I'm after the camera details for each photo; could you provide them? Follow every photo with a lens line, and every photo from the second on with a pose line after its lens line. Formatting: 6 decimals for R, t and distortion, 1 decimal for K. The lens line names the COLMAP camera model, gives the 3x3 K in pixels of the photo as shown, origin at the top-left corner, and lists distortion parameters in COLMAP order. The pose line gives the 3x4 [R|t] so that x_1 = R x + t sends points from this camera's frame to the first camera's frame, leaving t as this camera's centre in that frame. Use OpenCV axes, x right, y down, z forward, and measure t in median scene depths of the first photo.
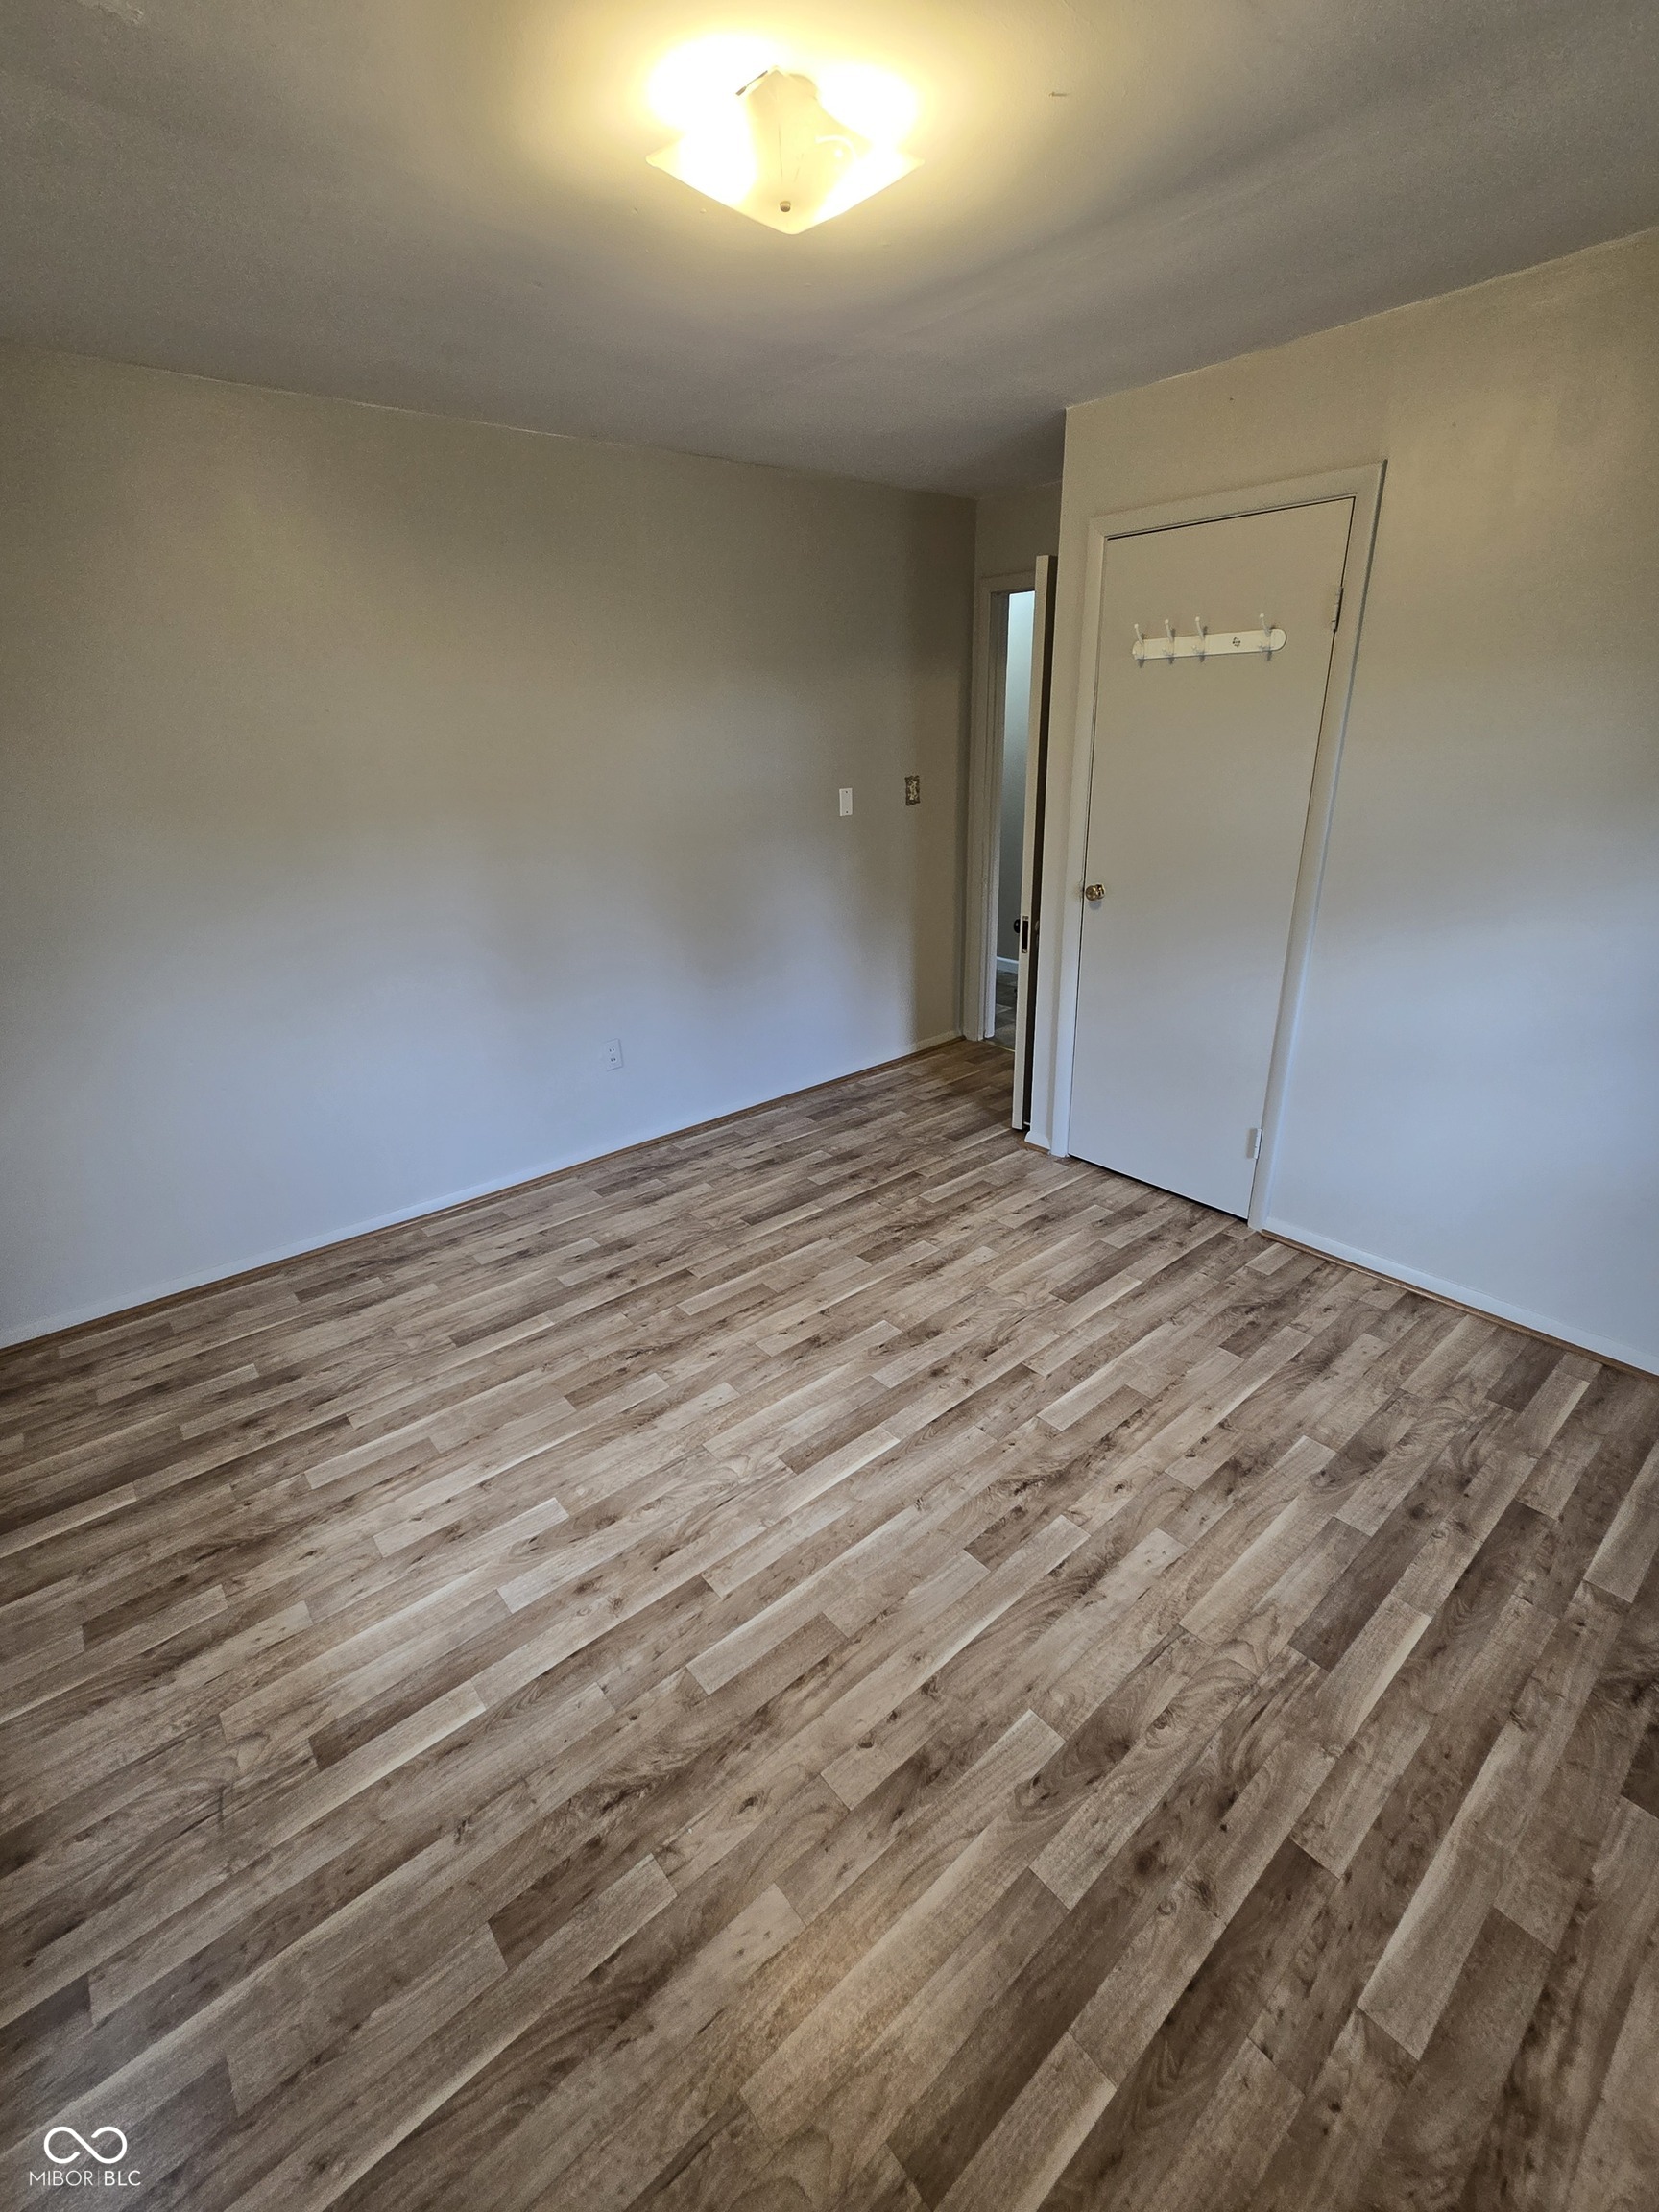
lens RADIAL K [[925.2, 0, 838.7], [0, 925.2, 1112.6], [0, 0, 1]] dist [-0.034628, 0.012446]
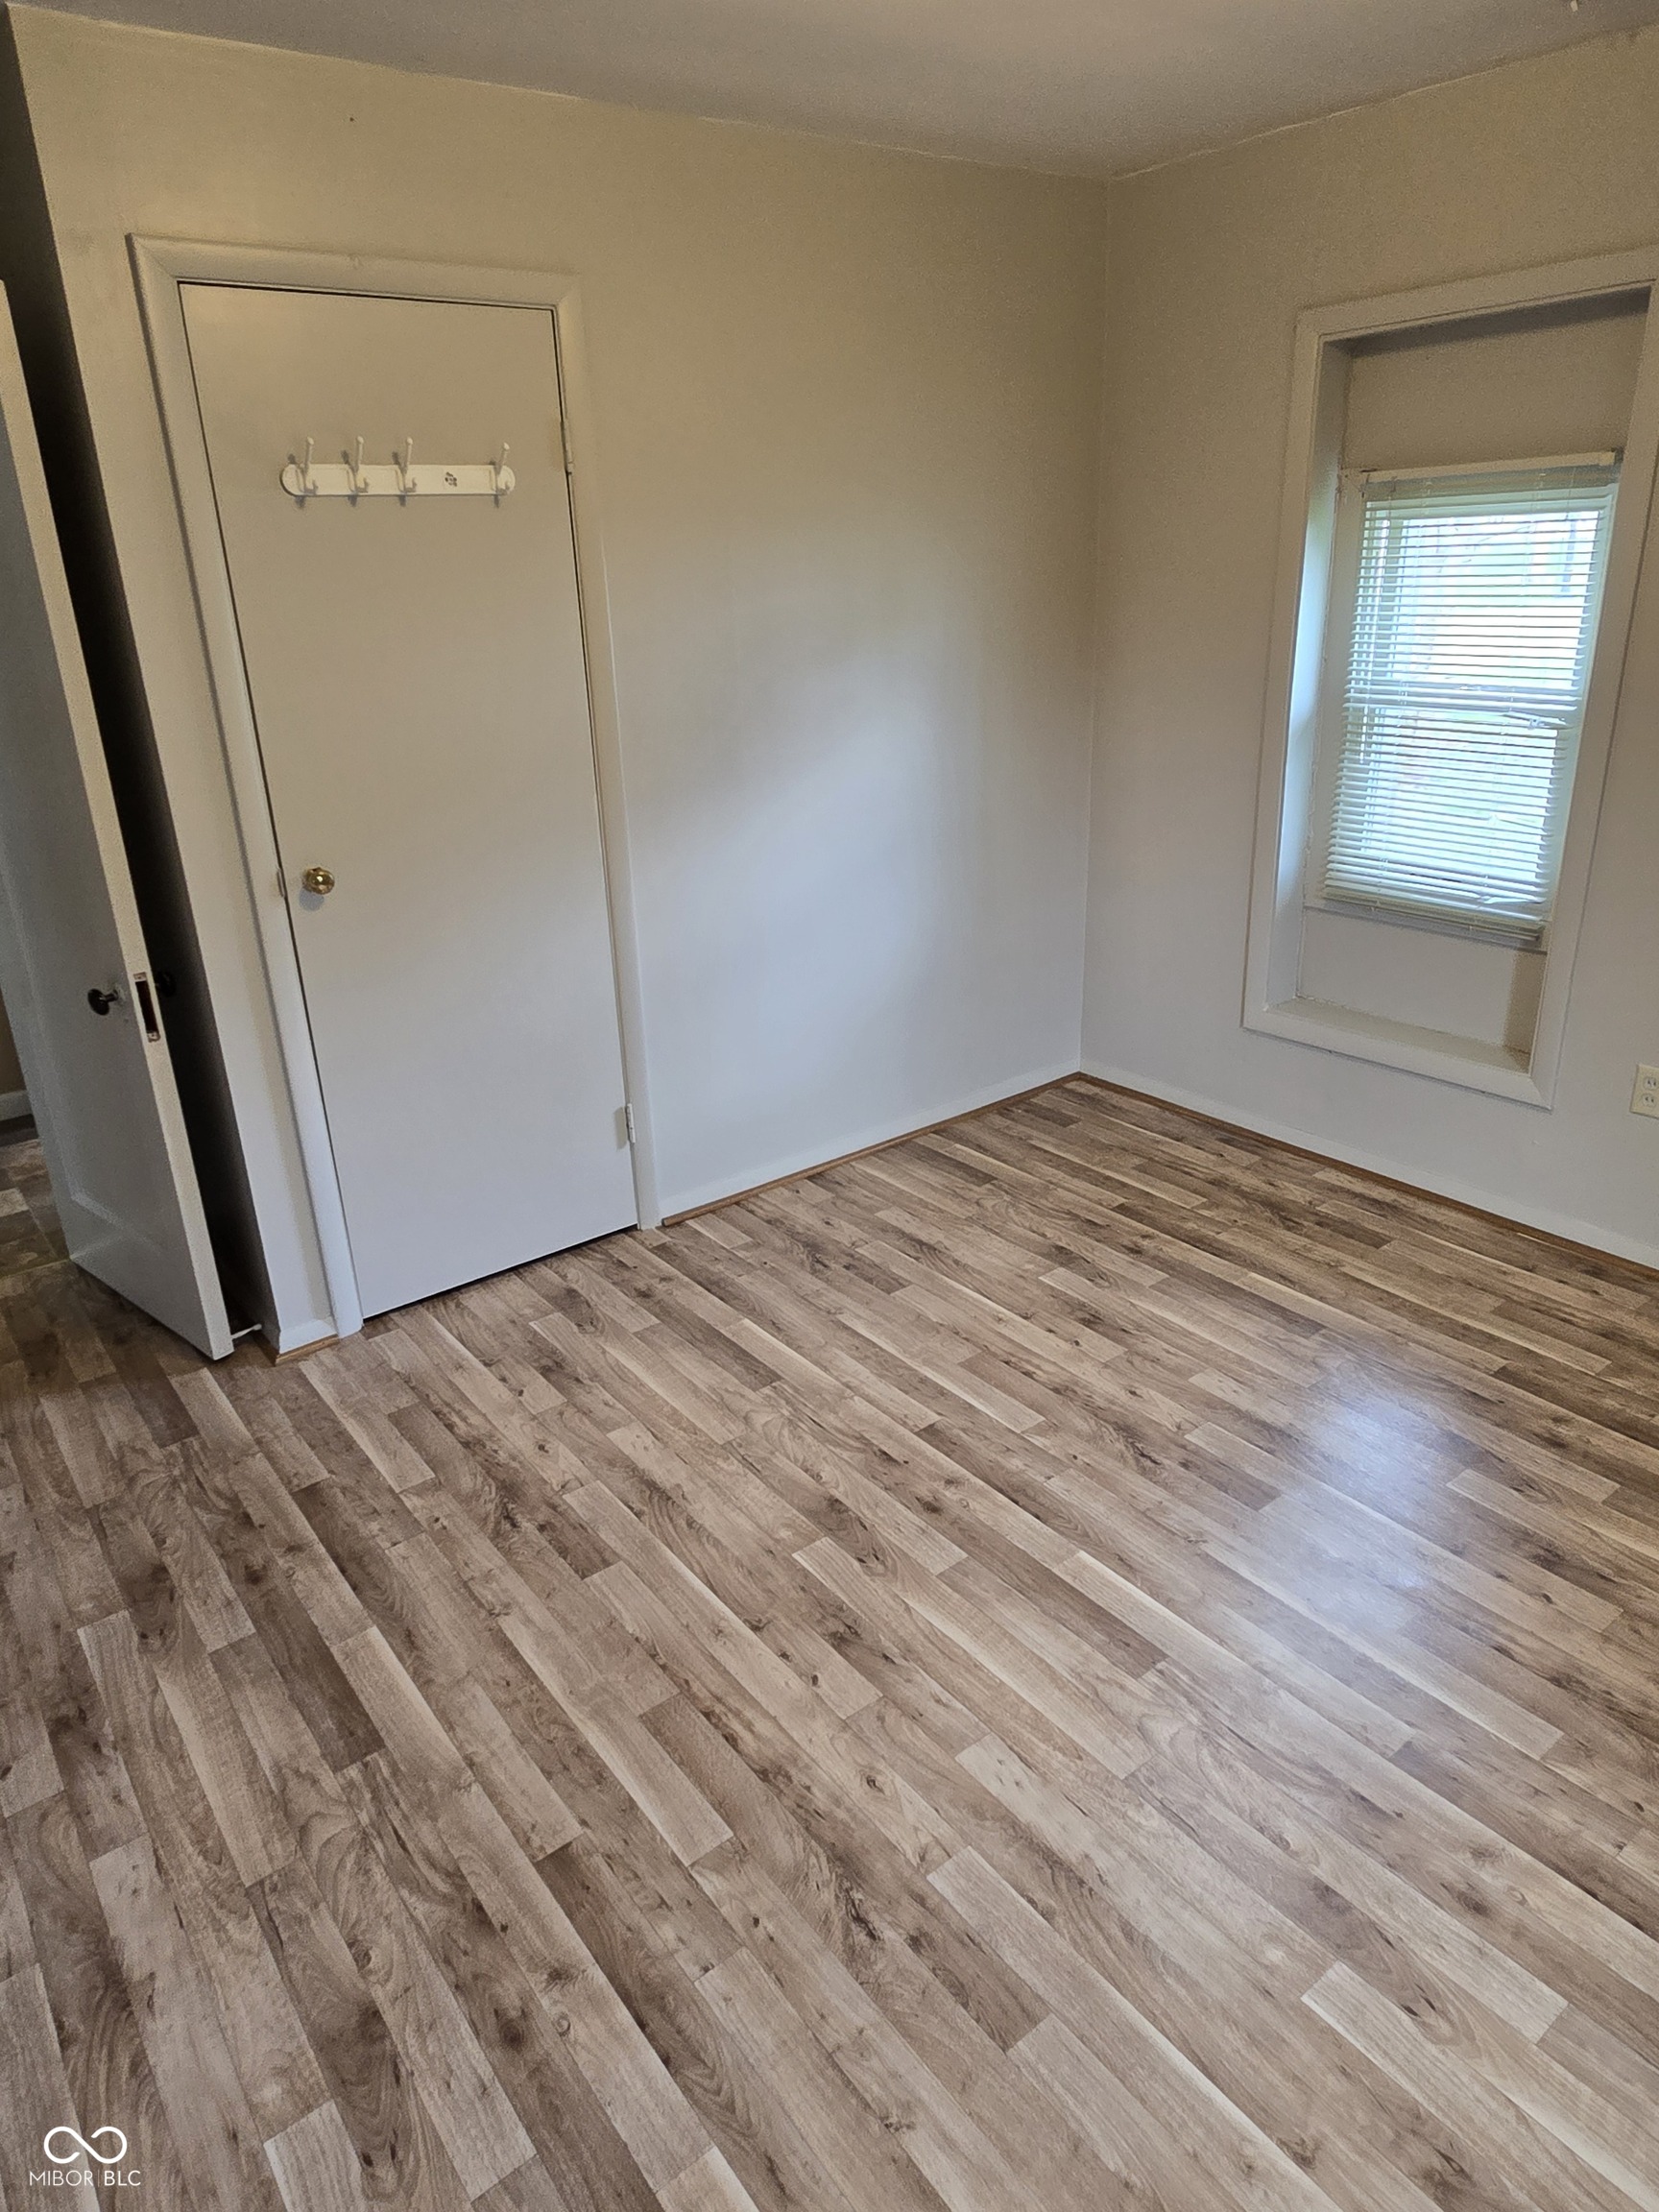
lens RADIAL K [[1420.9, 0, 829.5], [0, 1420.9, 1106.0], [0, 0, 1]] dist [0.053493, -0.048674]
pose [[0.055011, -0.352344, 0.934253, -1.112725], [0.415517, 0.858880, 0.299451, -0.208662], [-0.907920, 0.371725, 0.193653, 0.523401]]
